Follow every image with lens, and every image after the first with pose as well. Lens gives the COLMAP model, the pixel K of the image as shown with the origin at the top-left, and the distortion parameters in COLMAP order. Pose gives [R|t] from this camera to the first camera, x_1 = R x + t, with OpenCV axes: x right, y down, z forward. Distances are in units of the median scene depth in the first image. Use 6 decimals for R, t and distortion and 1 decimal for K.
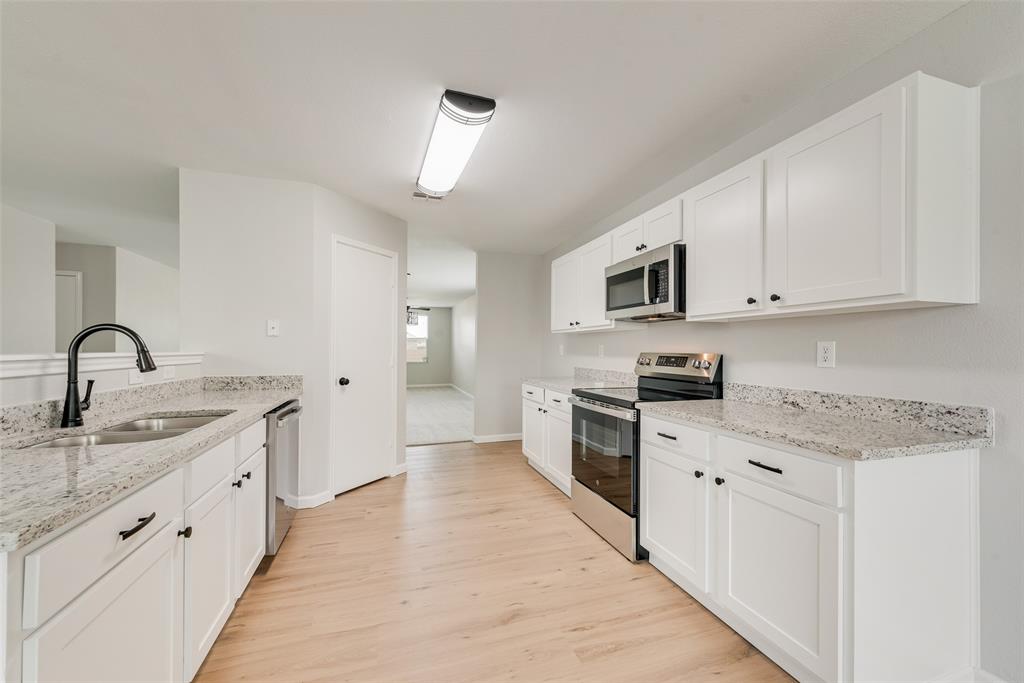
lens RADIAL K [[401.0, 0, 511.7], [0, 401.0, 347.0], [0, 0, 1]] dist [0.017798, -0.005106]
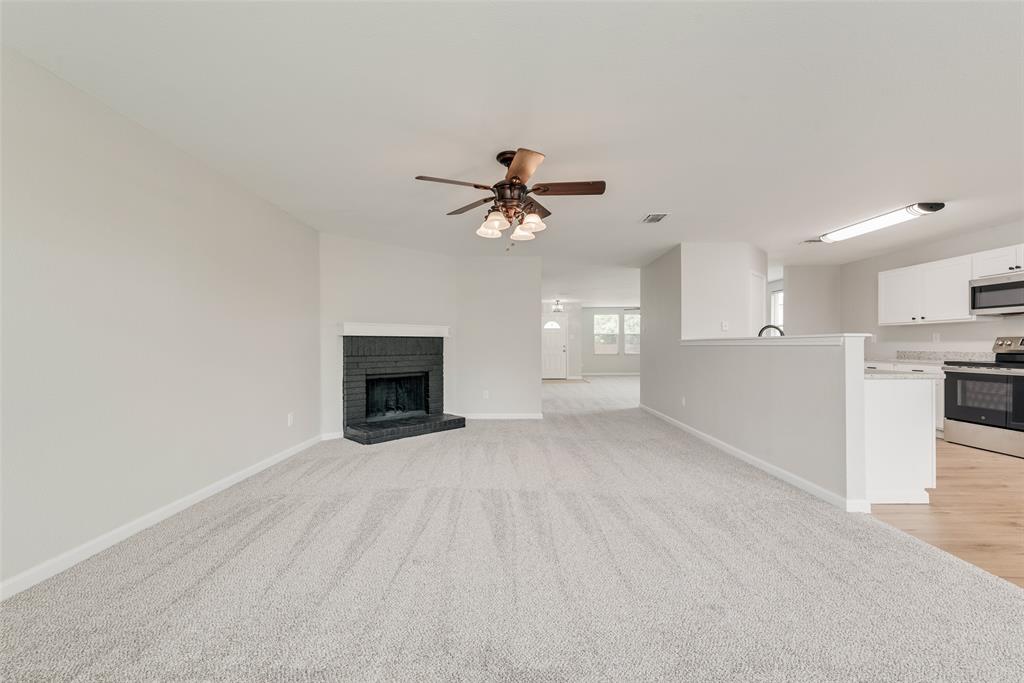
lens RADIAL K [[401.0, 0, 511.7], [0, 401.0, 347.0], [0, 0, 1]] dist [0.017798, -0.005106]
pose [[0.949611, -0.005737, -0.313379, -1.001746], [0.008192, 0.999945, 0.006517, 0.028323], [0.313324, -0.008756, 0.949606, -1.064243]]
